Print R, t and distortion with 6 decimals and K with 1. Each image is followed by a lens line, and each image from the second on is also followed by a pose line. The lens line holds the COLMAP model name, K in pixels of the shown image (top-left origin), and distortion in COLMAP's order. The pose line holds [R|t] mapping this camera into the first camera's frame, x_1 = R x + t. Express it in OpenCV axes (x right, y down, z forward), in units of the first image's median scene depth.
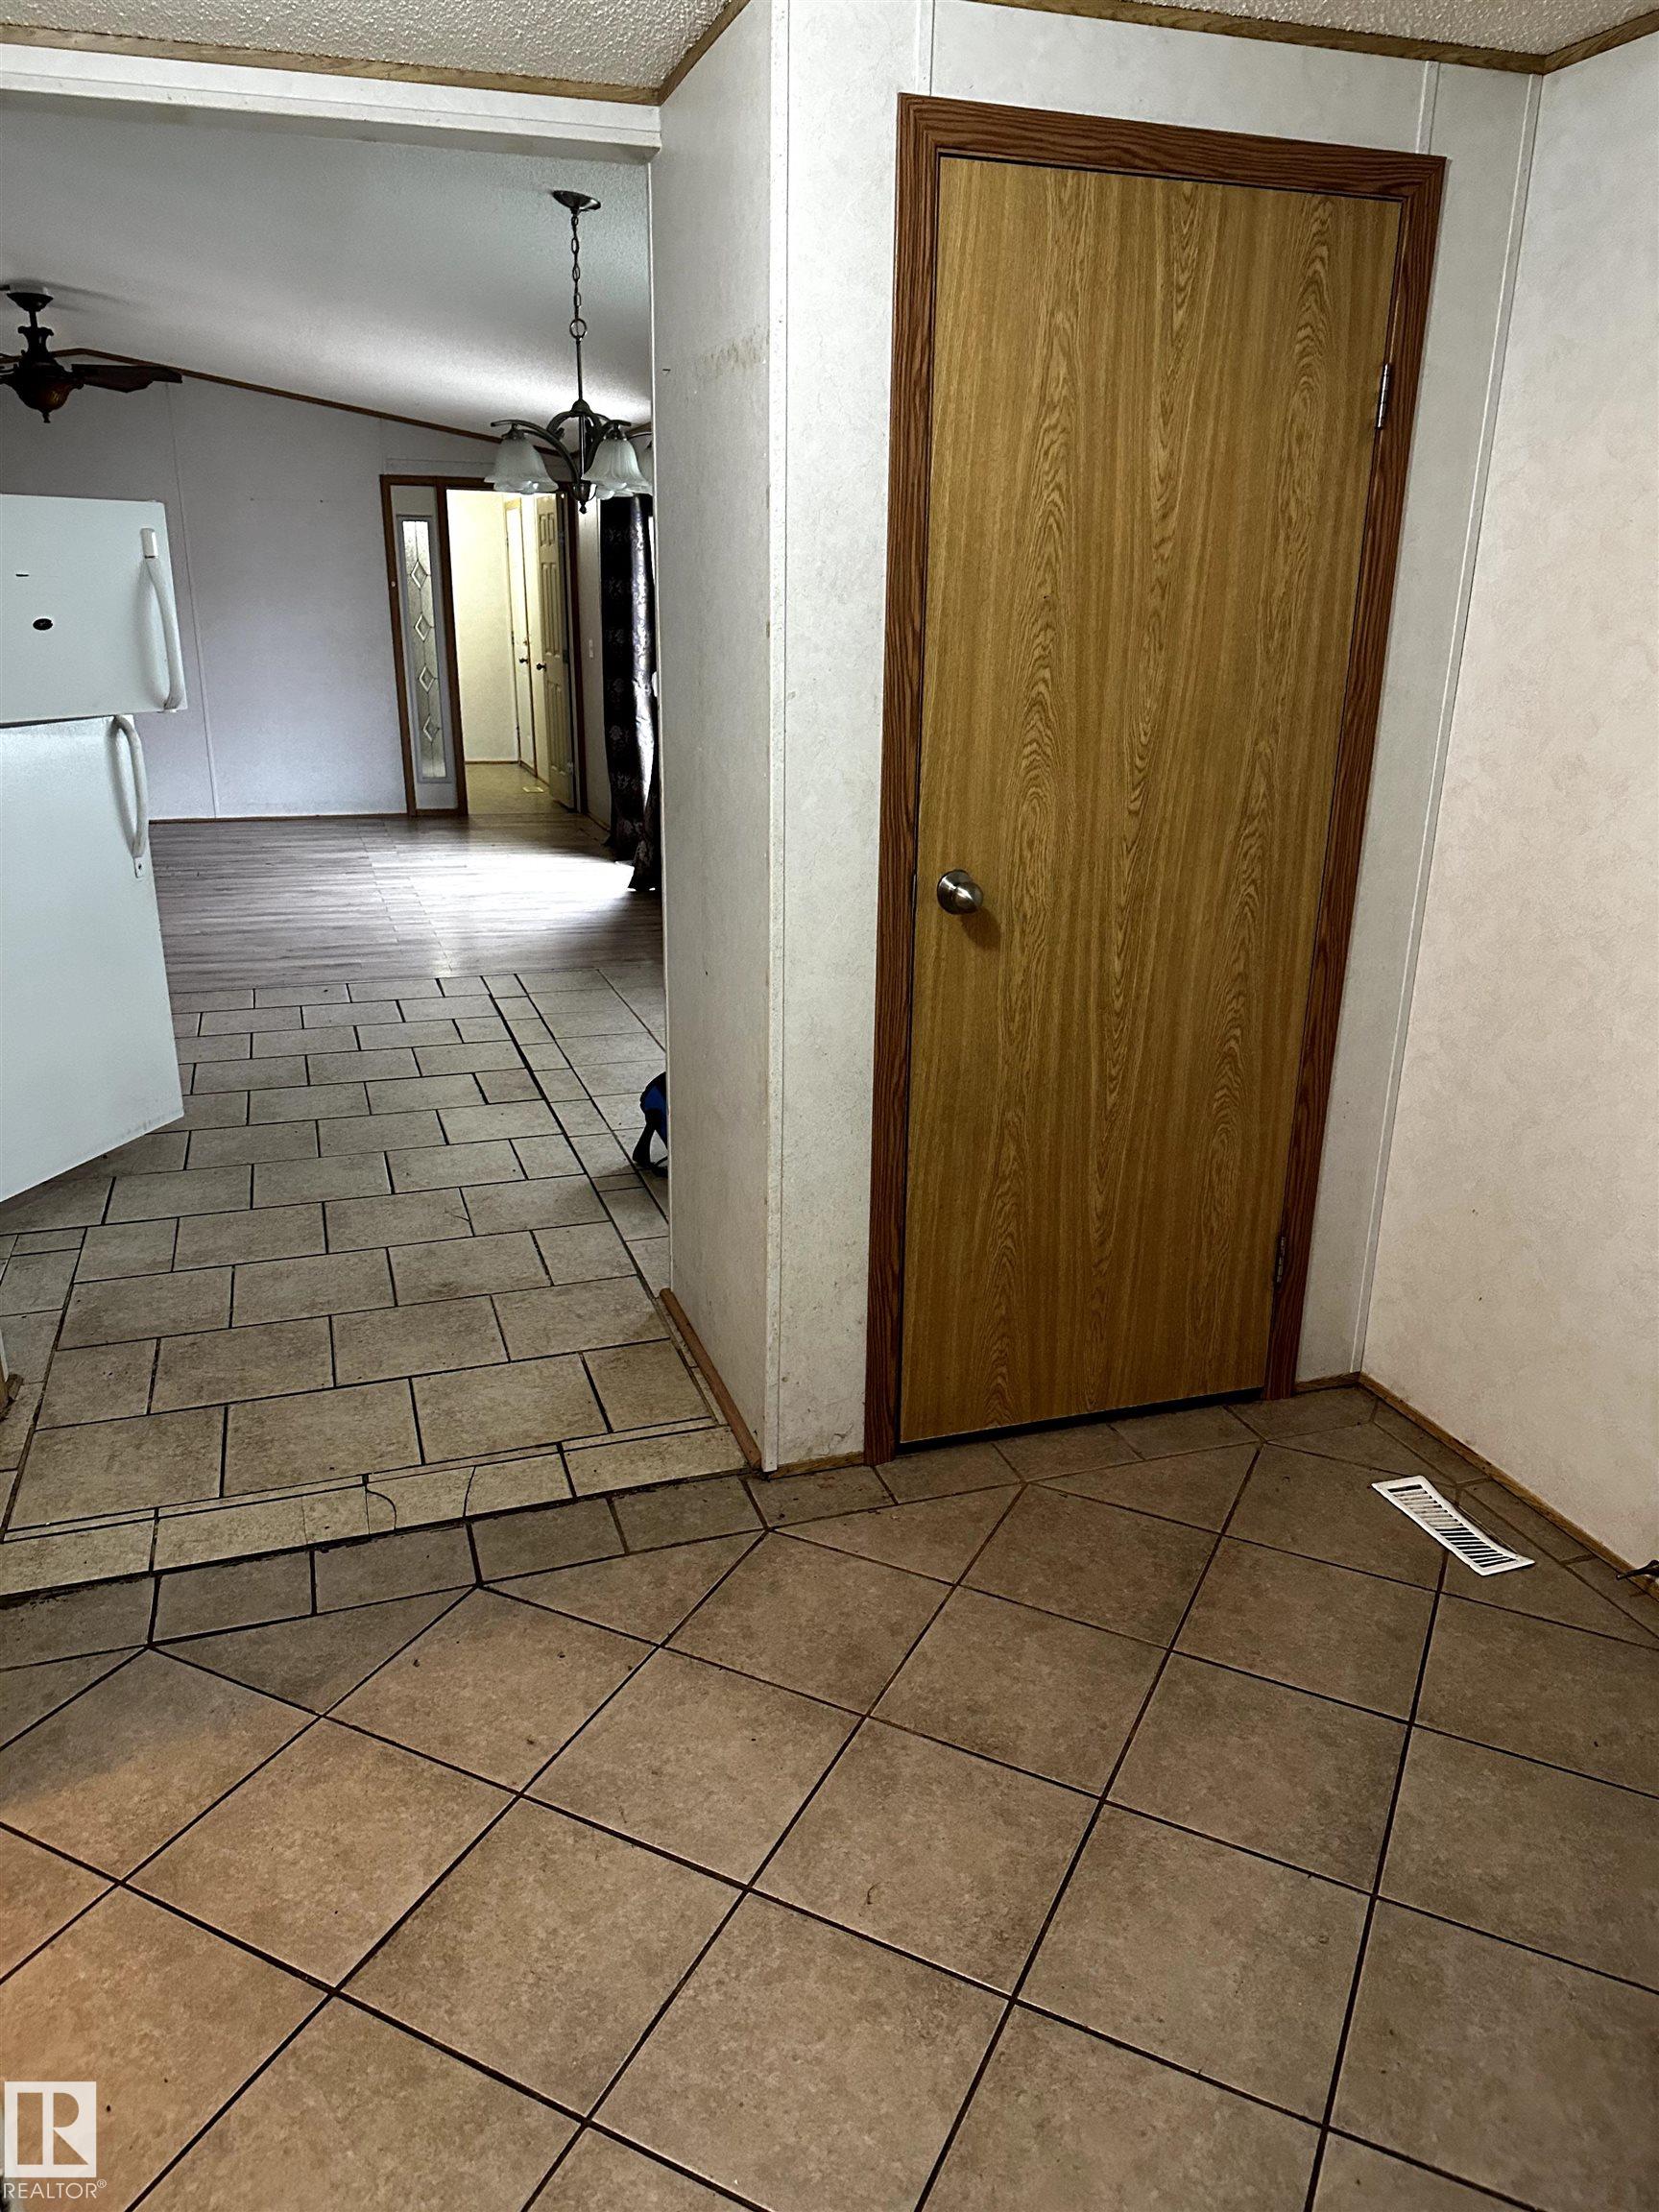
lens RADIAL K [[1543.3, 0, 827.3], [0, 1543.3, 1104.7], [0, 0, 1]] dist [0.053834, -0.071101]
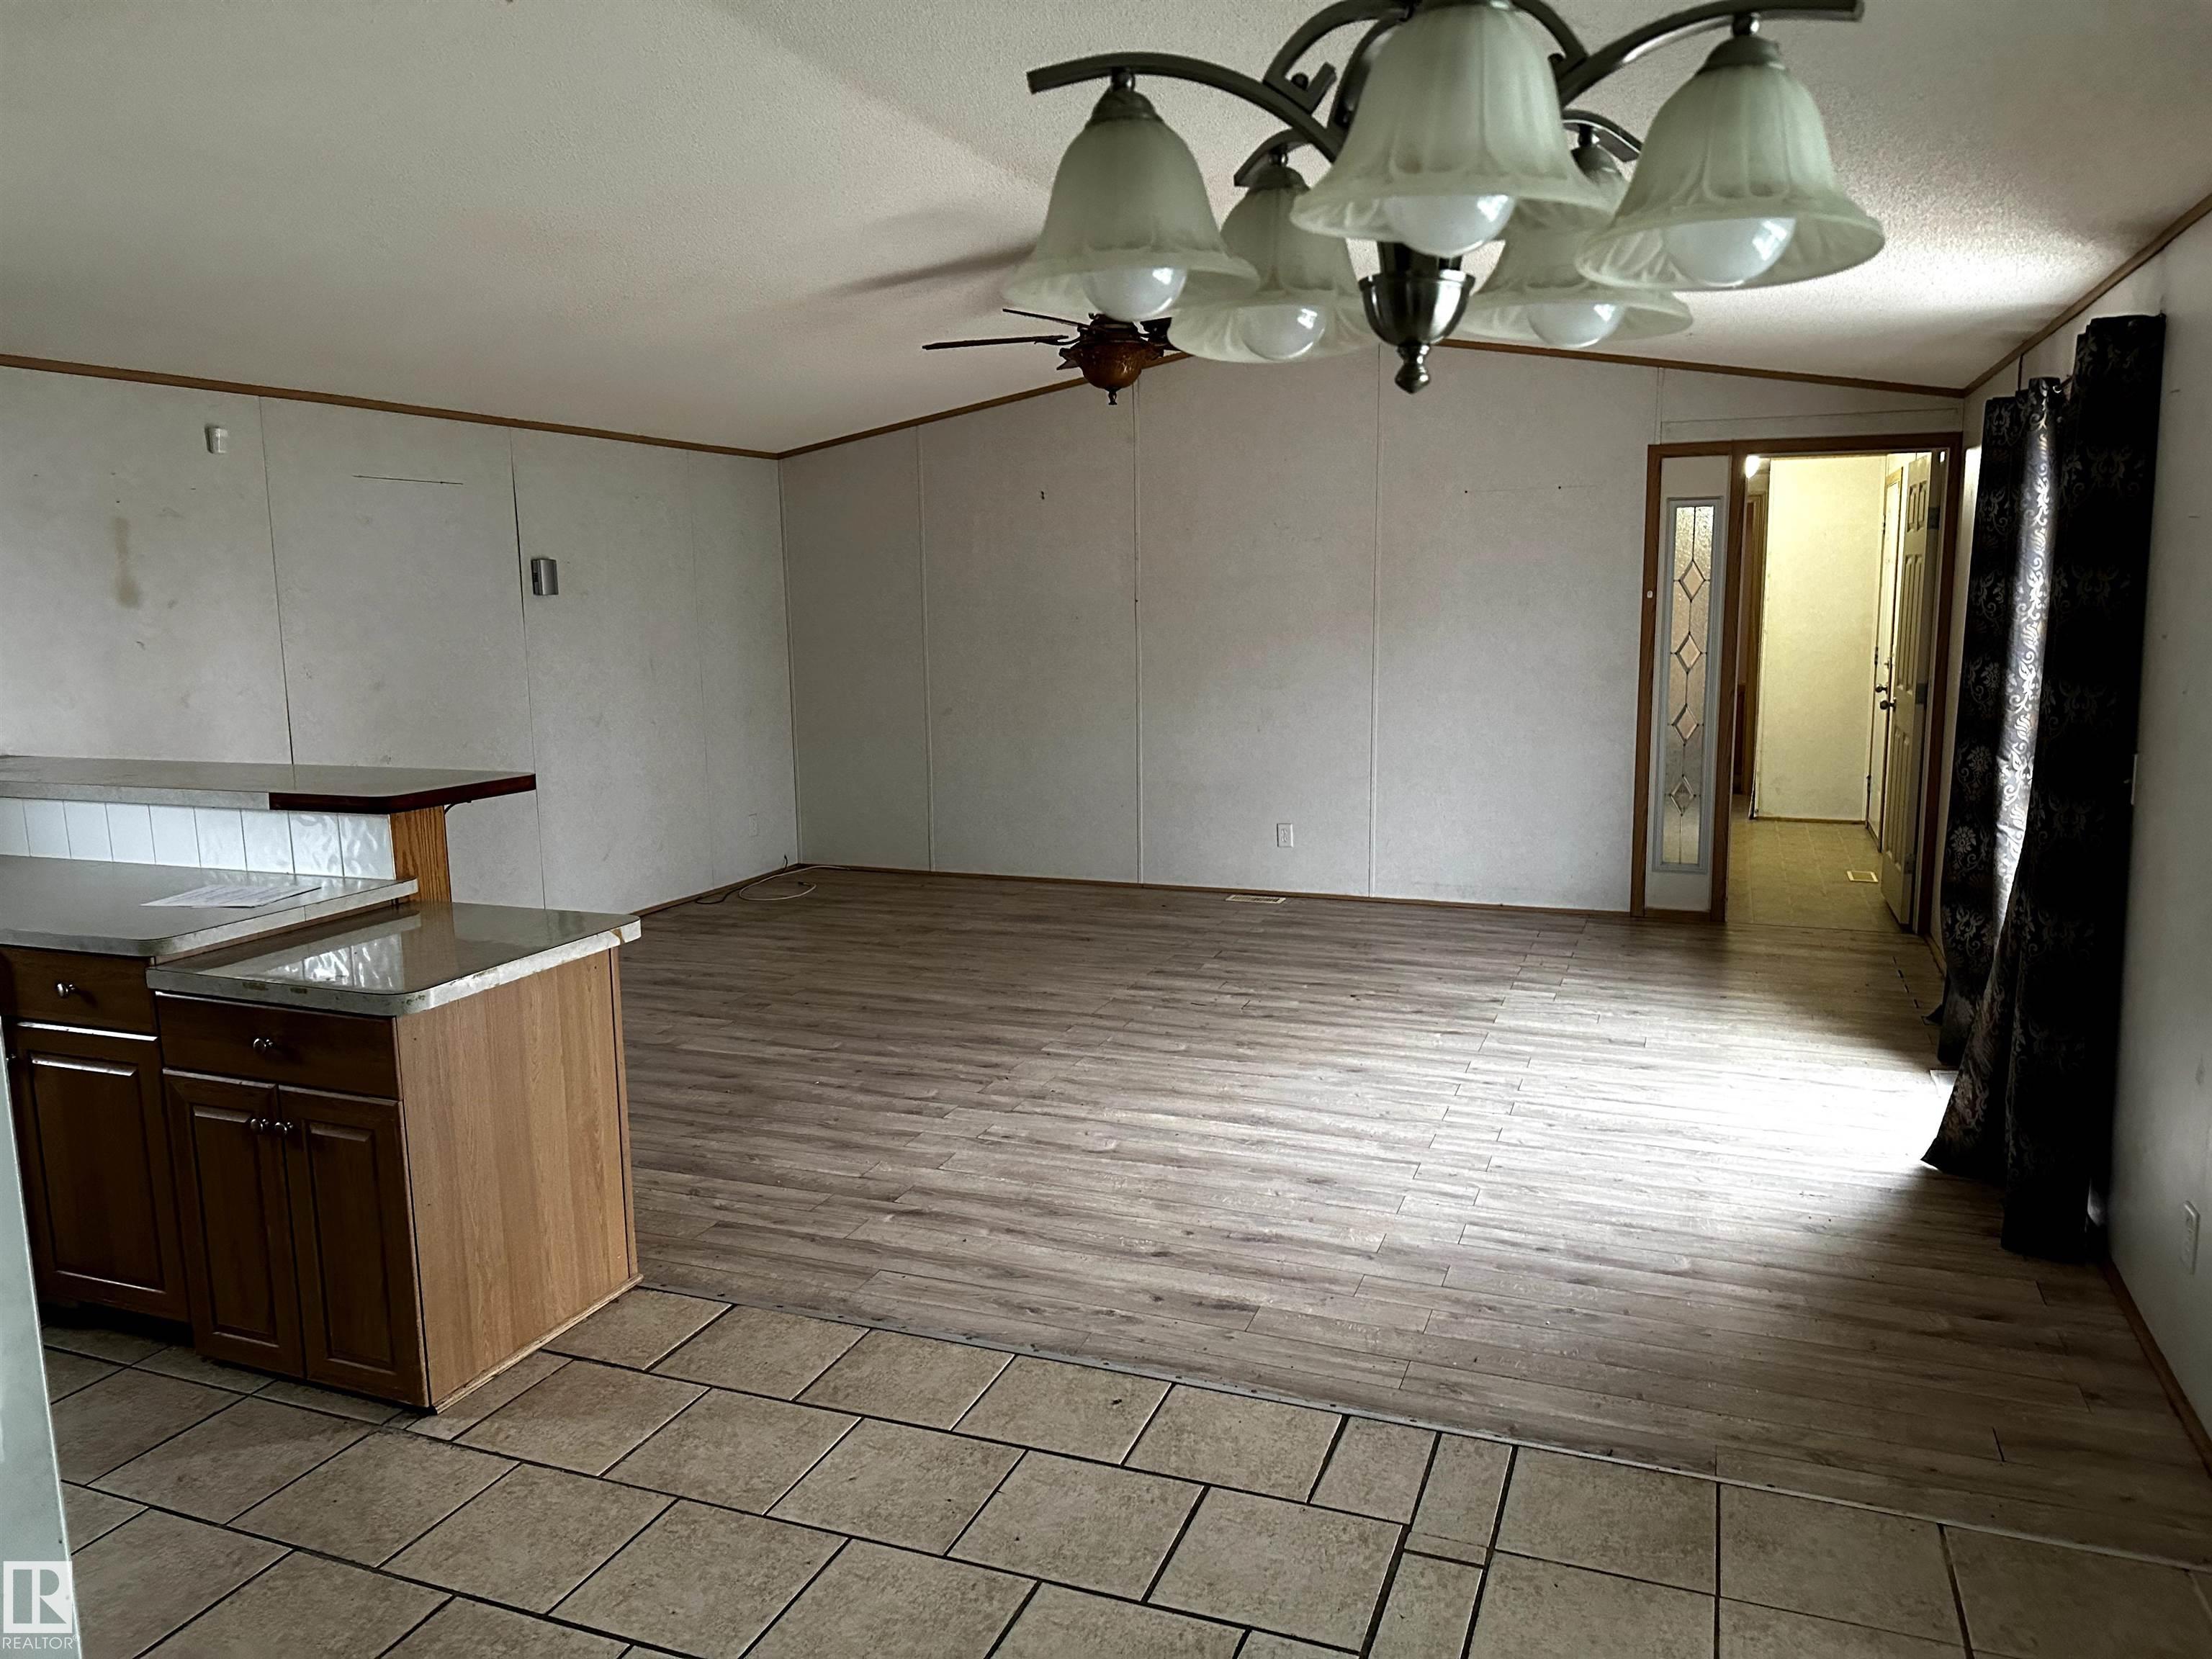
lens RADIAL K [[1543.3, 0, 1112.0], [0, 1543.3, 827.2], [0, 0, 1]] dist [0.053834, -0.071101]
pose [[0.764953, 0.077972, -0.639349, -0.010269], [-0.183291, 0.977956, -0.100033, -0.113978], [0.617455, 0.193707, 0.762382, 0.326950]]
